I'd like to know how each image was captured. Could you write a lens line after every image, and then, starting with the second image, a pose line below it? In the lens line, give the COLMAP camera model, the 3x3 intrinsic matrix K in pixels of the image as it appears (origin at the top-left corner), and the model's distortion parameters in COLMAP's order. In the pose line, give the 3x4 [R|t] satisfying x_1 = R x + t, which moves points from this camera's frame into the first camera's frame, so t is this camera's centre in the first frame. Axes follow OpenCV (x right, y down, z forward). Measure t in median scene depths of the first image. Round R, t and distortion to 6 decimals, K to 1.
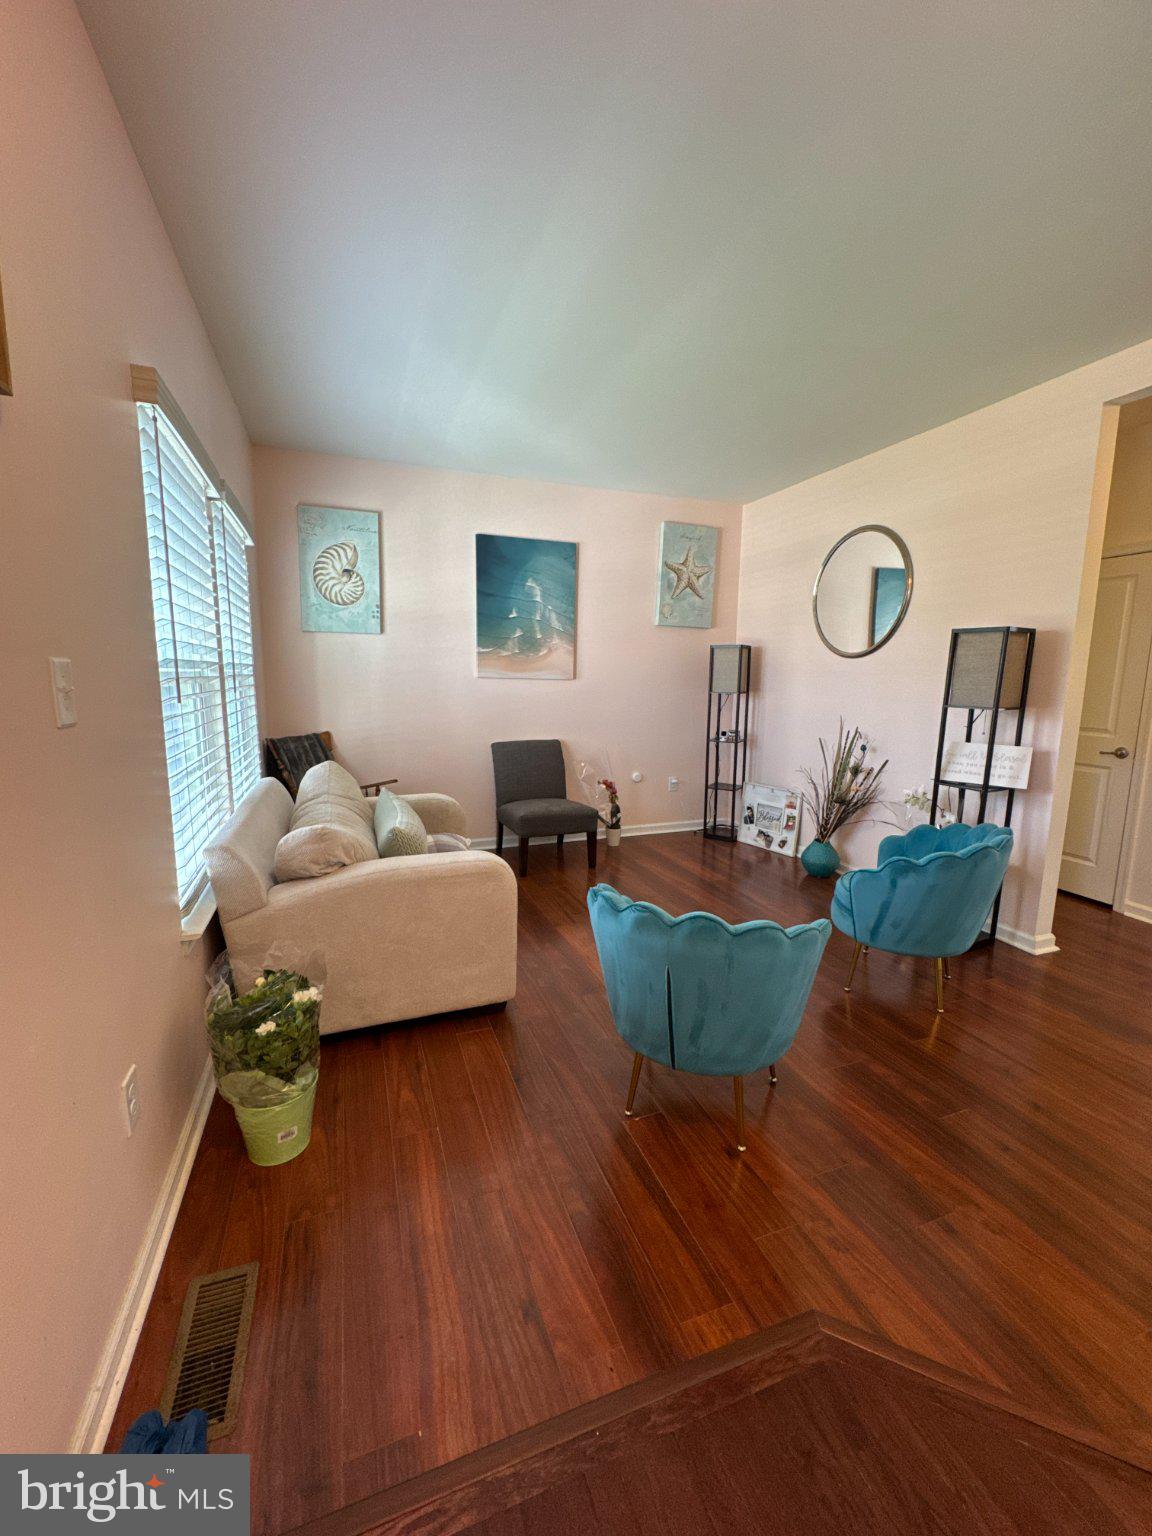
lens RADIAL K [[609.4, 0, 578.7], [0, 609.4, 770.9], [0, 0, 1]] dist [-0.000115, 0.000236]
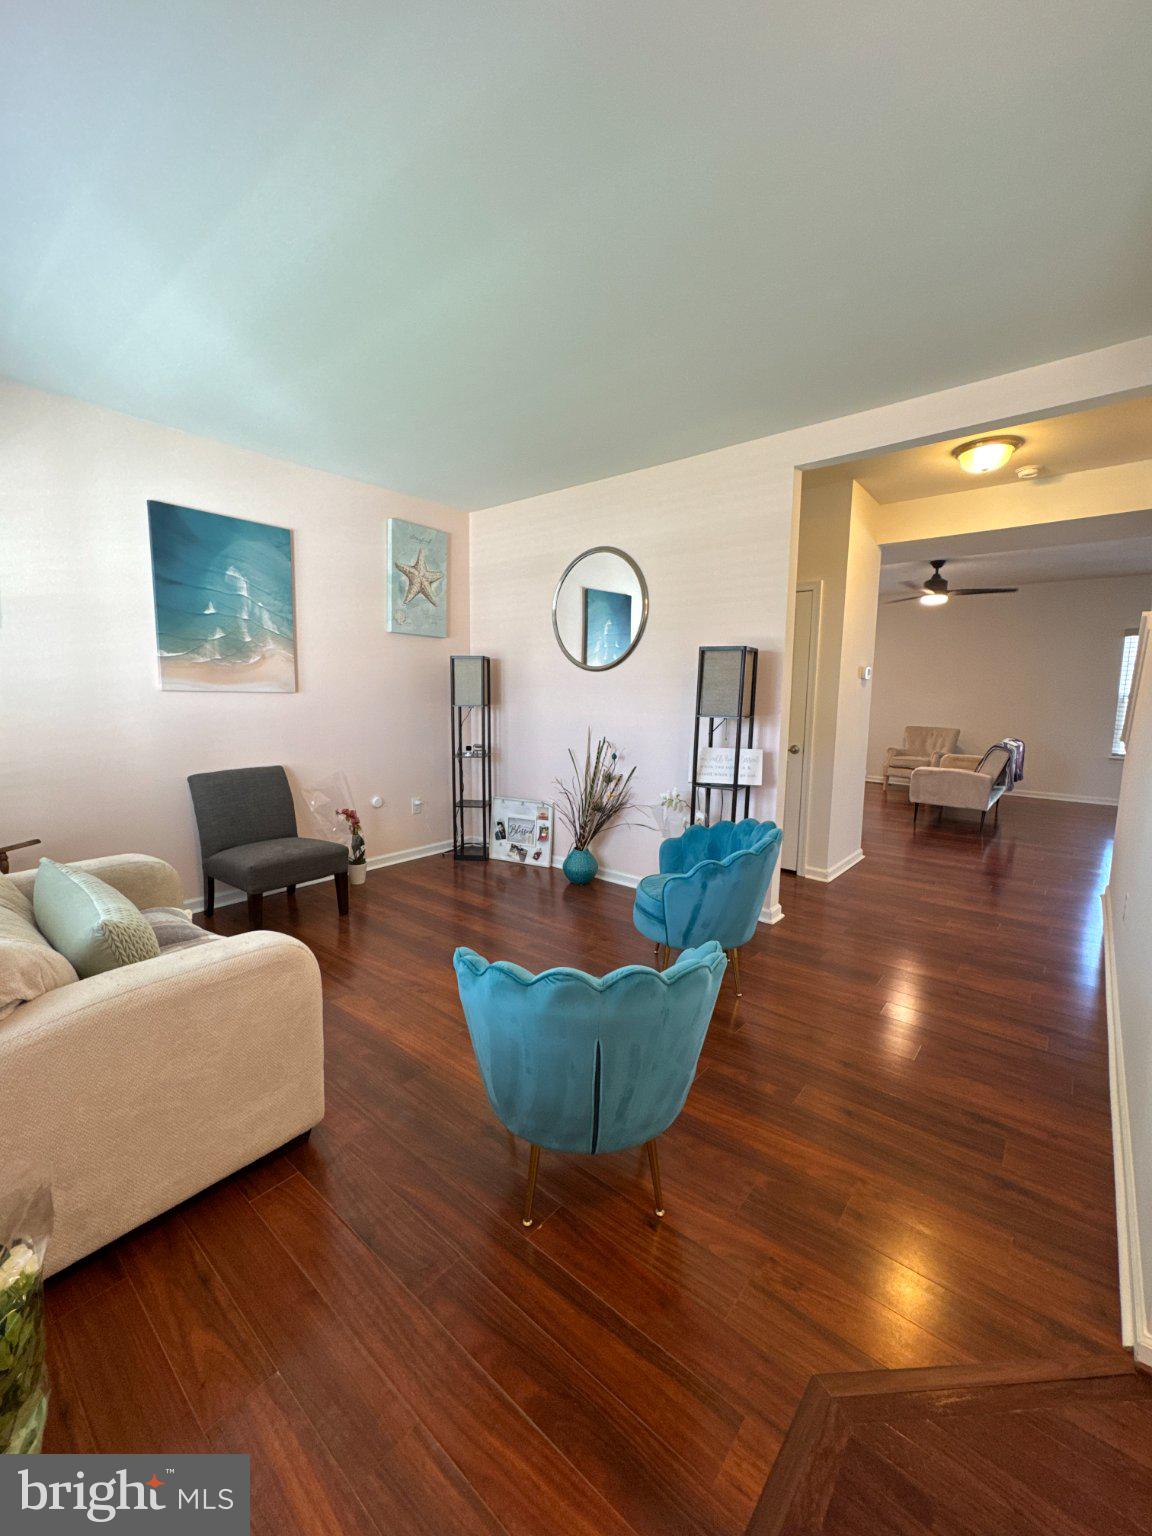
lens RADIAL K [[609.4, 0, 578.7], [0, 609.4, 770.9], [0, 0, 1]] dist [-0.000115, 0.000236]
pose [[0.871829, -0.066234, 0.485312, -0.085317], [0.074906, 0.997189, 0.001530, -0.016015], [-0.484049, 0.035019, 0.874340, 0.090728]]
